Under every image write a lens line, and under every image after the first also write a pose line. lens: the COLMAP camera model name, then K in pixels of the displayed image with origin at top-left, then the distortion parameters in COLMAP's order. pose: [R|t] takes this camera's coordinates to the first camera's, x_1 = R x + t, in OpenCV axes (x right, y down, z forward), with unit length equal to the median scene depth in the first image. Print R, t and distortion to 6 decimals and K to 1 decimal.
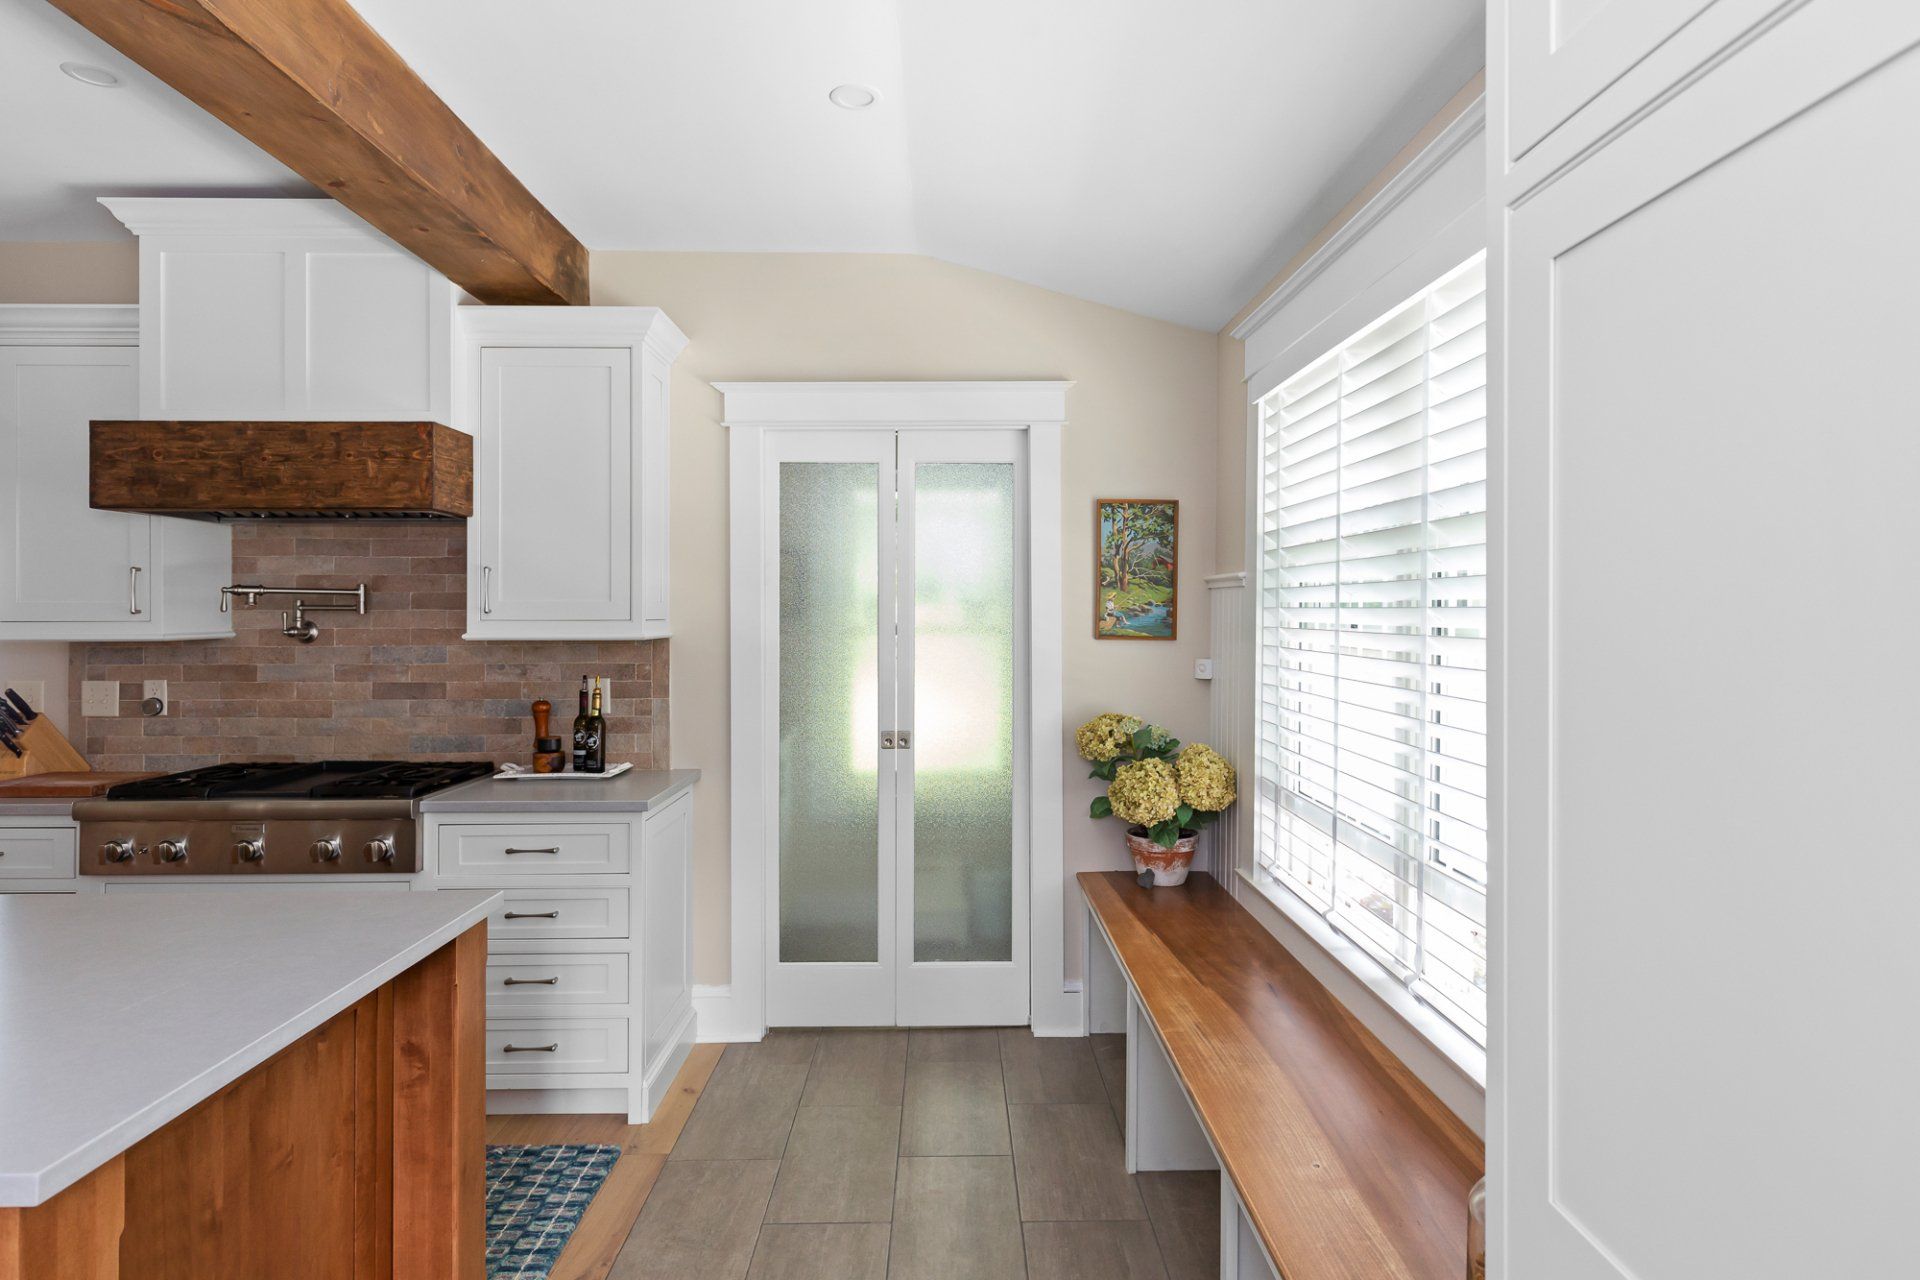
lens RADIAL K [[1076.5, 0, 959.8], [0, 1076.5, 605.4], [0, 0, 1]] dist [0.003908, -0.000504]
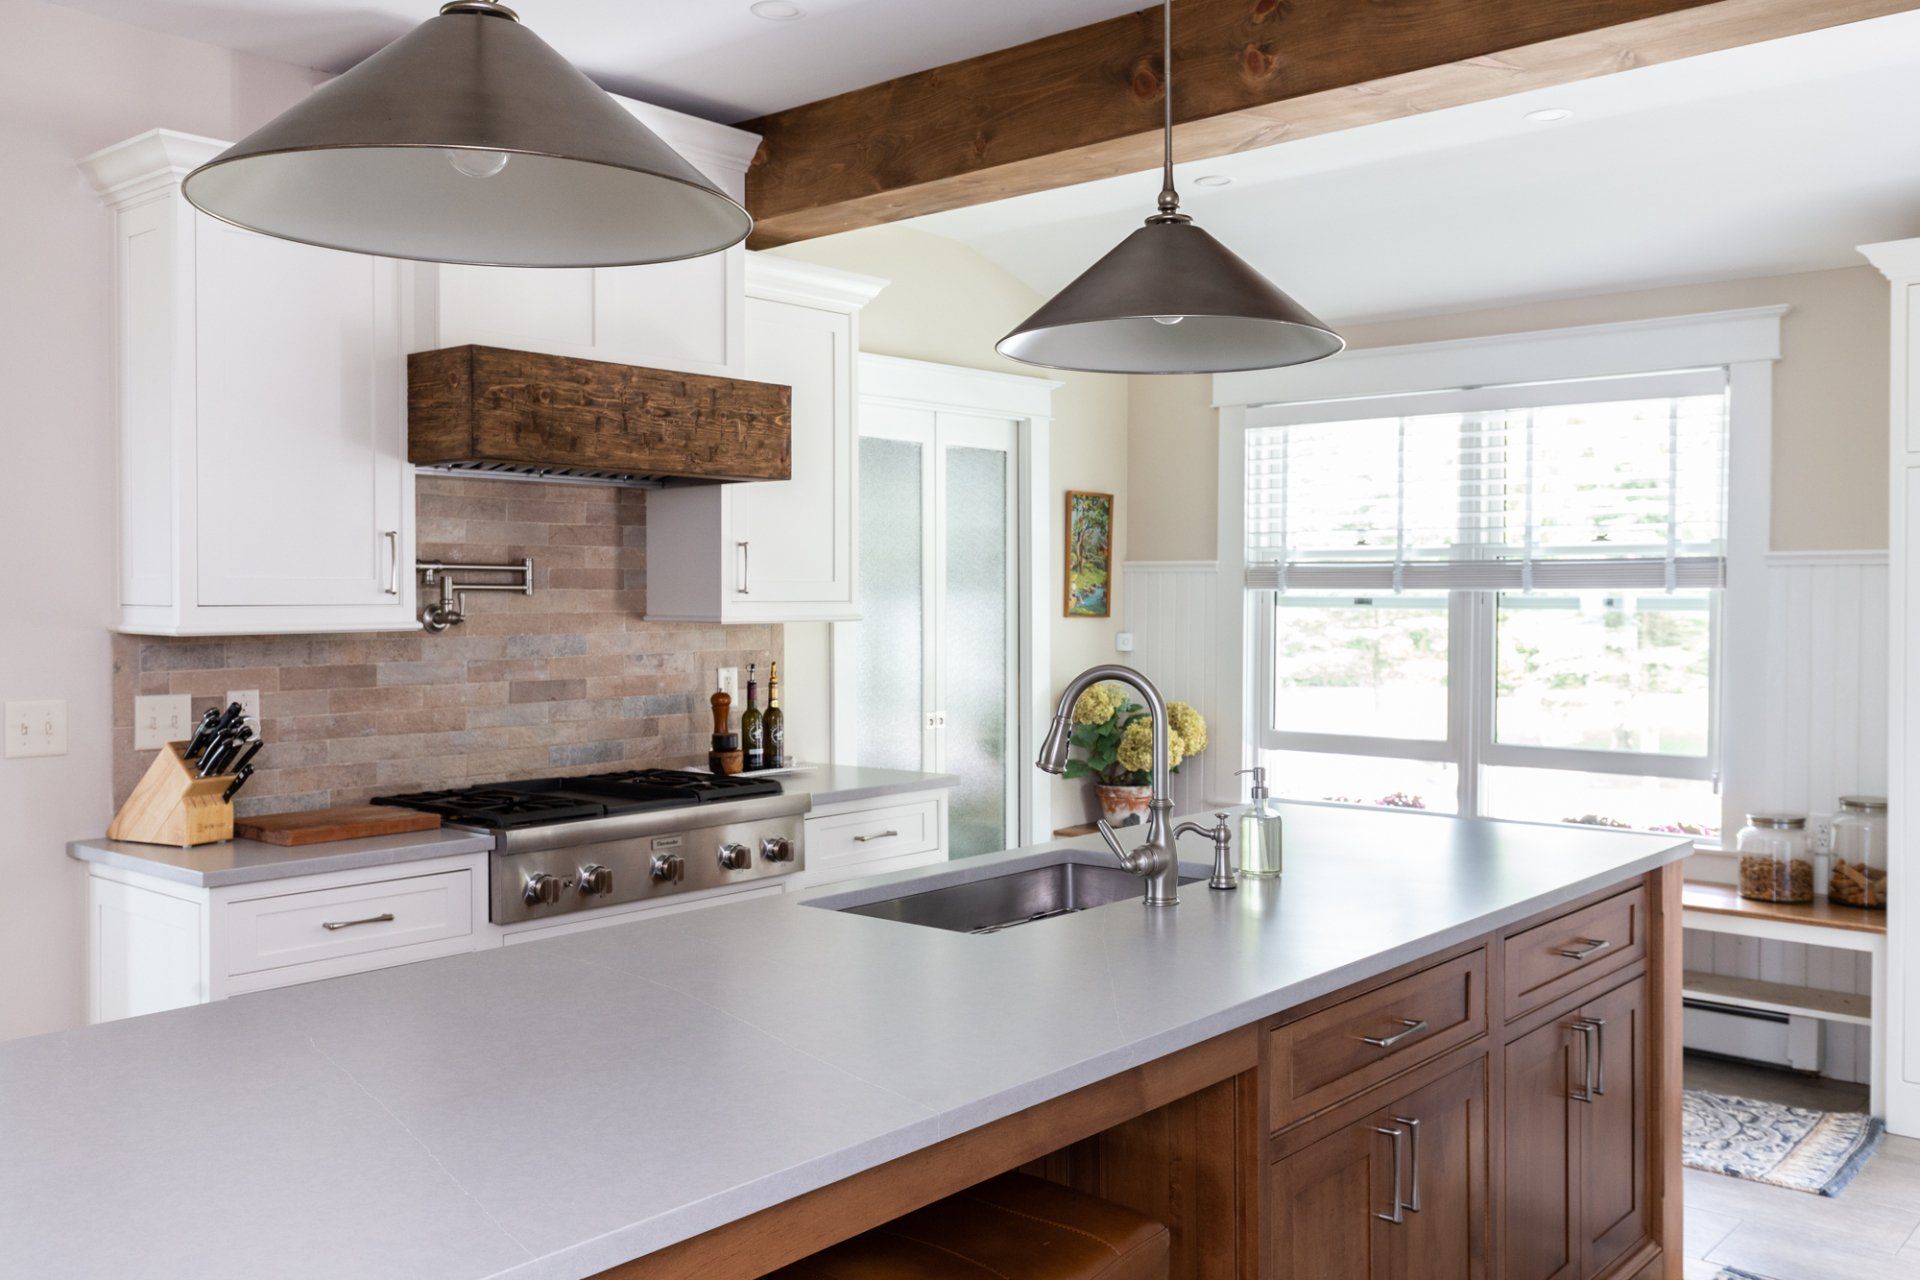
lens RADIAL K [[1646.2, 0, 955.4], [0, 1646.2, 618.9], [0, 0, 1]] dist [0.002353, 0.004161]
pose [[0.668493, -0.011298, 0.743633, -1.347606], [-0.004388, 0.999807, 0.019134, 0.001255], [-0.743706, -0.016054, 0.668314, -0.046448]]
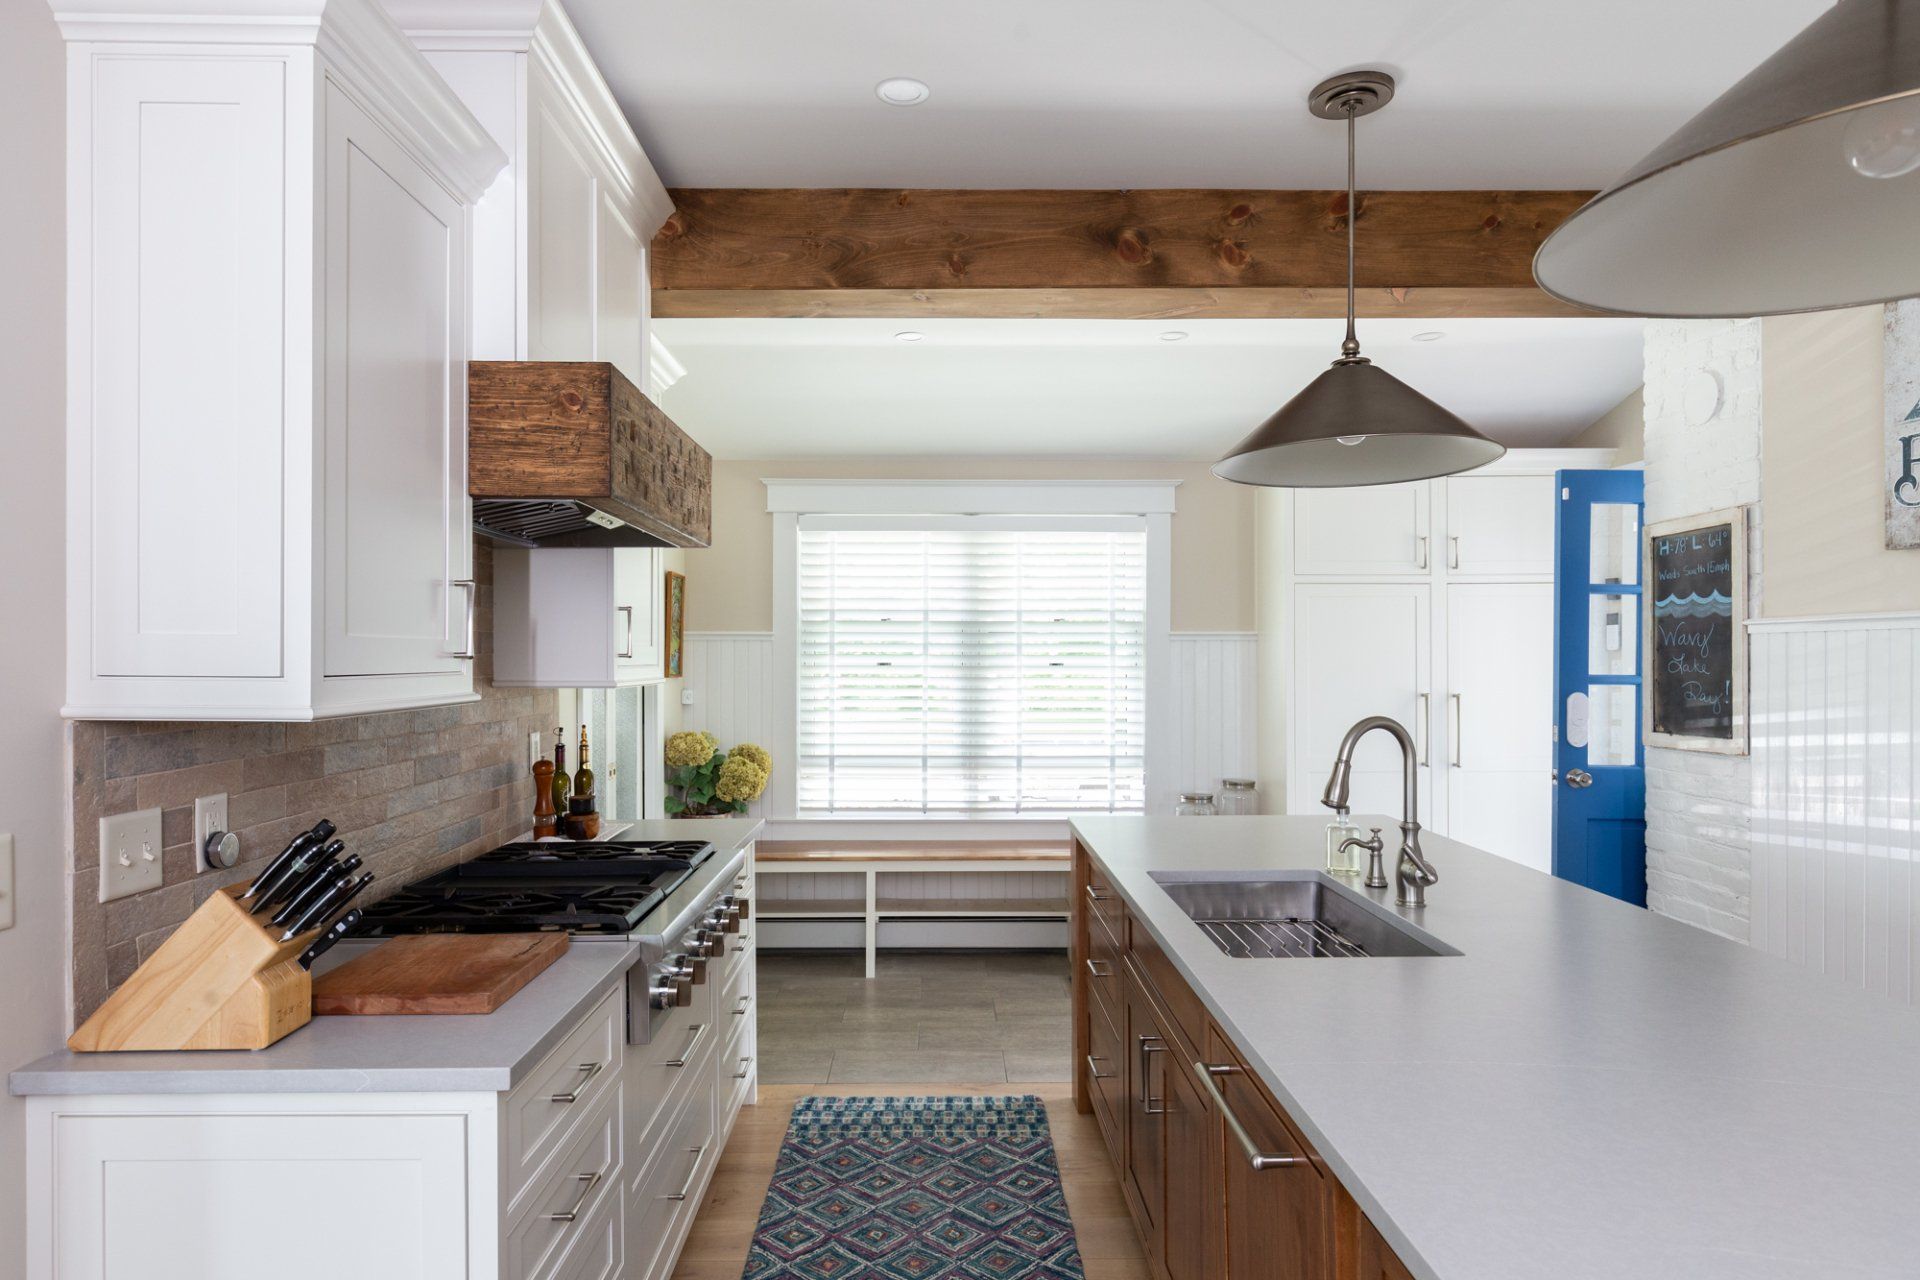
lens RADIAL K [[1105.6, 0, 940.0], [0, 1105.6, 661.5], [0, 0, 1]] dist [0.001411, -0.000360]
pose [[0.009010, -0.003830, 0.999952, -1.364931], [-0.006579, 0.999971, 0.003889, 0.005180], [-0.999938, -0.006614, 0.008985, 0.735391]]
